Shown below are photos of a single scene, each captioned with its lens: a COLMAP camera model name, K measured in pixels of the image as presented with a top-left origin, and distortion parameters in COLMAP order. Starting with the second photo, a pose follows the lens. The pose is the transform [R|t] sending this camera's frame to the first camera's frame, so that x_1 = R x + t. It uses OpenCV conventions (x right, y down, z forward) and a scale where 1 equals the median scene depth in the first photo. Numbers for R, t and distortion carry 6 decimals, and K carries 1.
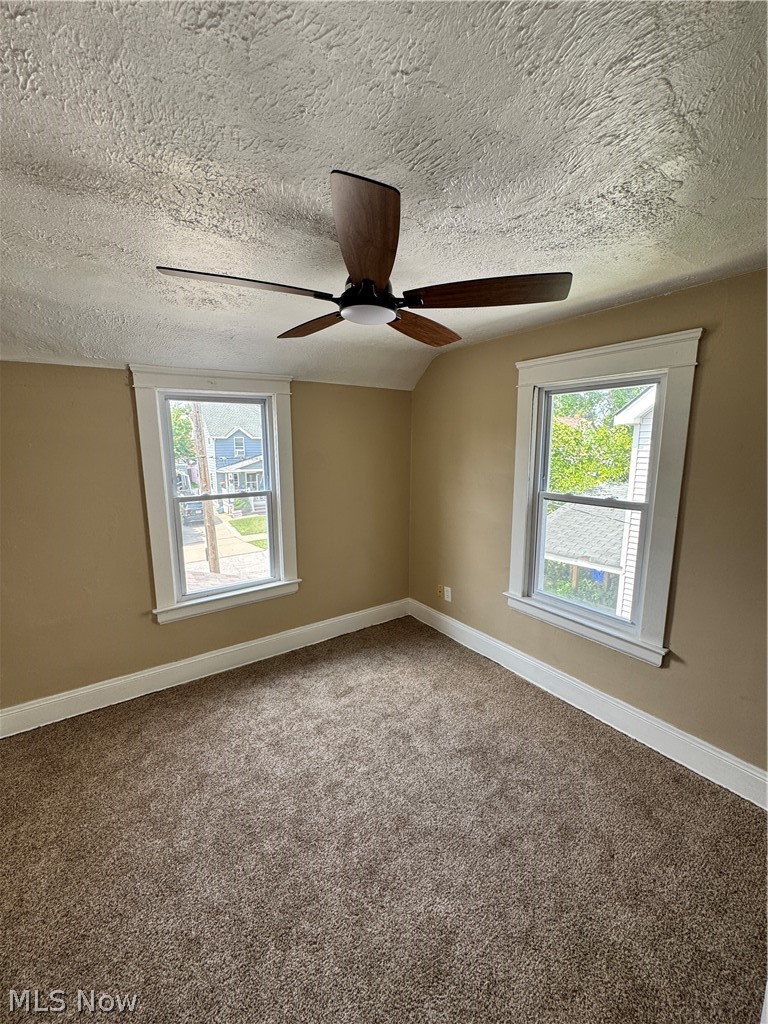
lens RADIAL K [[414.1, 0, 391.9], [0, 414.1, 508.1], [0, 0, 1]] dist [0.011551, -0.000026]
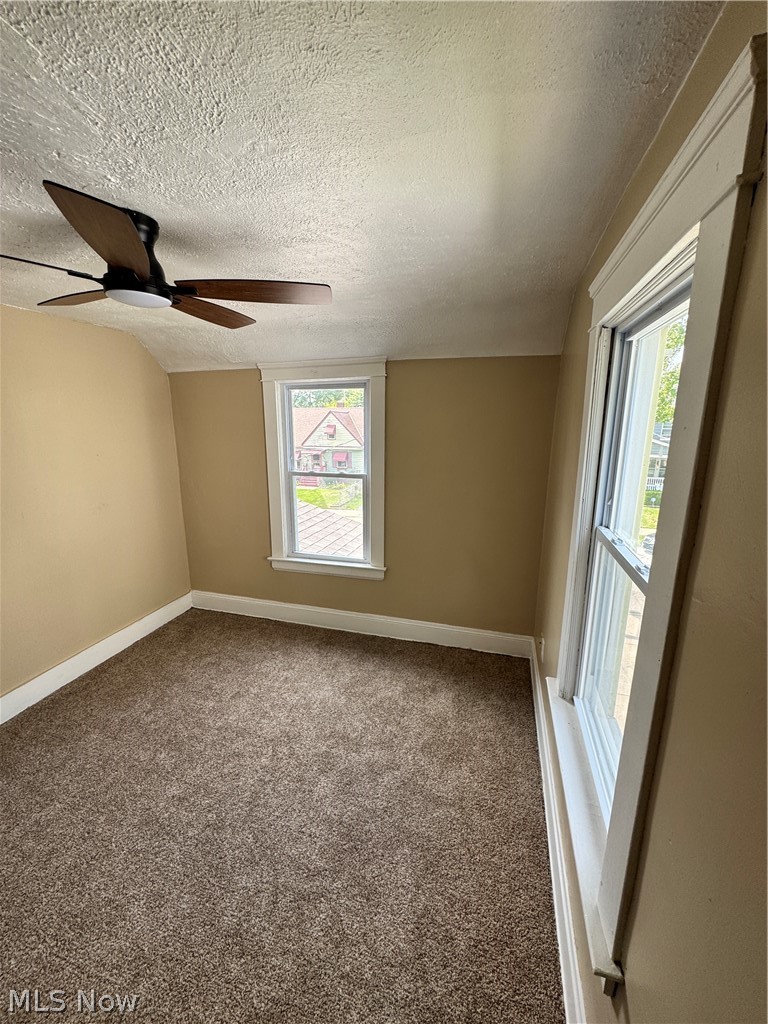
lens RADIAL K [[409.5, 0, 384.0], [0, 409.5, 512.0], [0, 0, 1]] dist [-0.000624, -0.000207]
pose [[0.626672, 0.163300, -0.761982, 0.543044], [-0.133369, 0.985846, 0.101590, -0.062326], [0.767786, 0.037961, 0.639581, 0.421468]]
